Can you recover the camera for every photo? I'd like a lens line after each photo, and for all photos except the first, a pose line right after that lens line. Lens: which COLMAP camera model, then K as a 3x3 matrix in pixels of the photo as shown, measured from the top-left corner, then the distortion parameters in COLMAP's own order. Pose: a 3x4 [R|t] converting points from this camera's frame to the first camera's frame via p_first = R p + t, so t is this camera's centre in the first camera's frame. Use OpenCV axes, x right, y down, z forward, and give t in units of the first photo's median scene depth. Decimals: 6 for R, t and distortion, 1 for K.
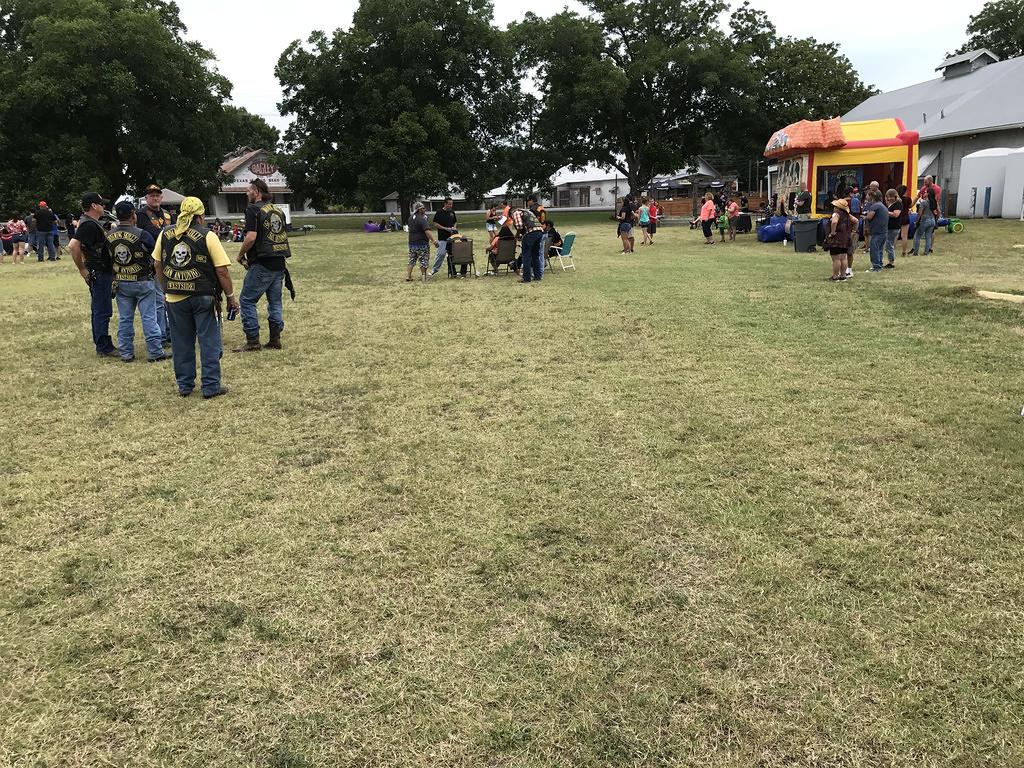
lens RADIAL K [[848.0, 0, 508.3], [0, 848.0, 378.1], [0, 0, 1]] dist [0.028193, -0.025094]
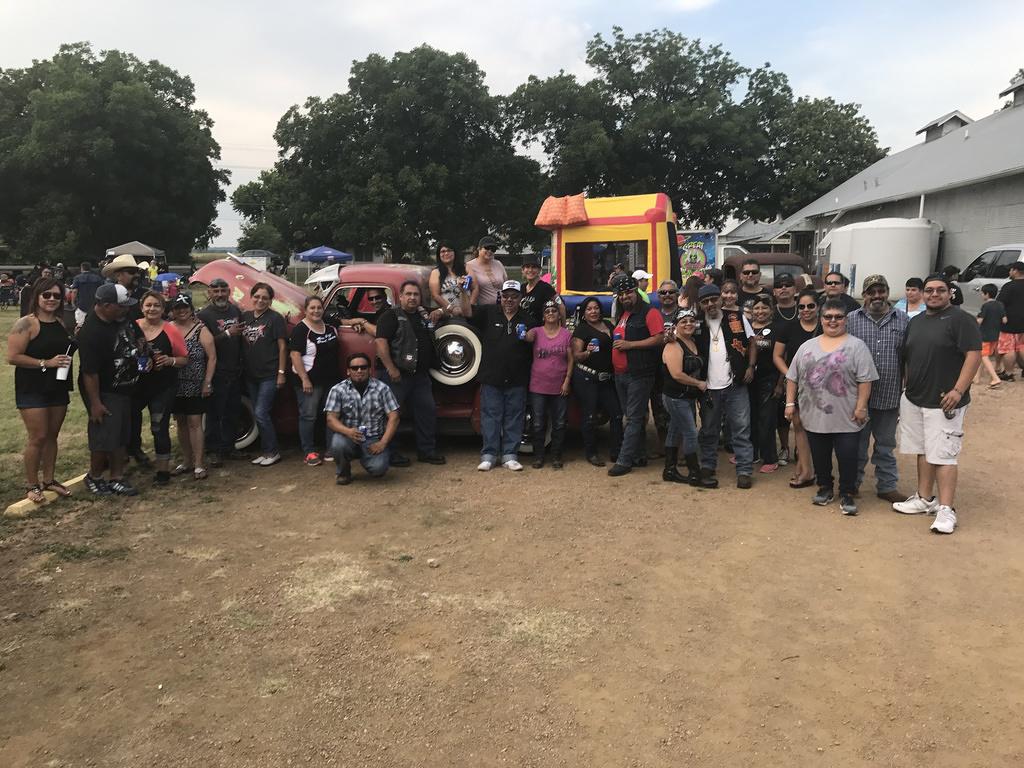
lens RADIAL K [[848.0, 0, 505.5], [0, 848.0, 390.6], [0, 0, 1]] dist [0.028193, -0.025094]
pose [[0.980885, 0.057140, -0.186009, 0.233081], [-0.064804, 0.997270, -0.035385, -0.017192], [0.183479, 0.046763, 0.981911, 0.010117]]
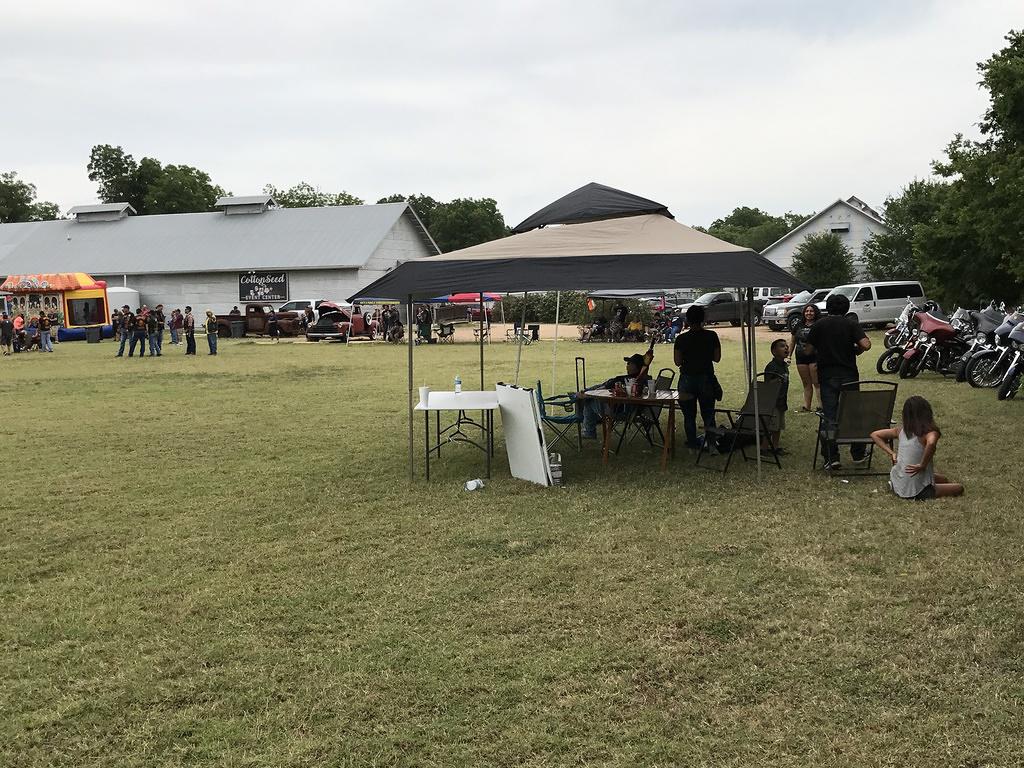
lens RADIAL K [[1126.1, 0, 513.0], [0, 1126.1, 385.6], [0, 0, 1]] dist [0.243239, 0.000000]
pose [[0.399250, -0.056310, 0.915111, -0.731642], [0.204519, 0.978432, -0.029022, 0.093167], [-0.893740, 0.198745, 0.402156, -0.382406]]
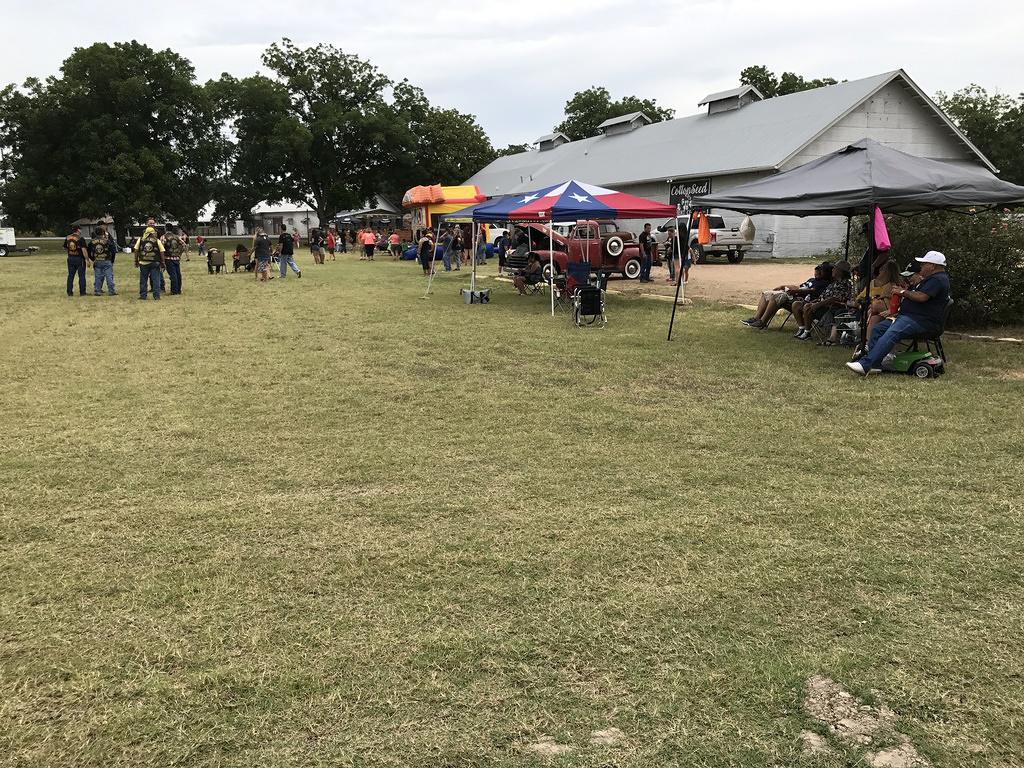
lens RADIAL K [[848.0, 0, 514.6], [0, 848.0, 391.0], [0, 0, 1]] dist [0.028193, -0.025094]
pose [[0.936572, -0.045826, 0.347466, -0.035504], [0.053016, 0.998531, -0.011207, 0.059377], [-0.346442, 0.028917, 0.937626, -0.285606]]
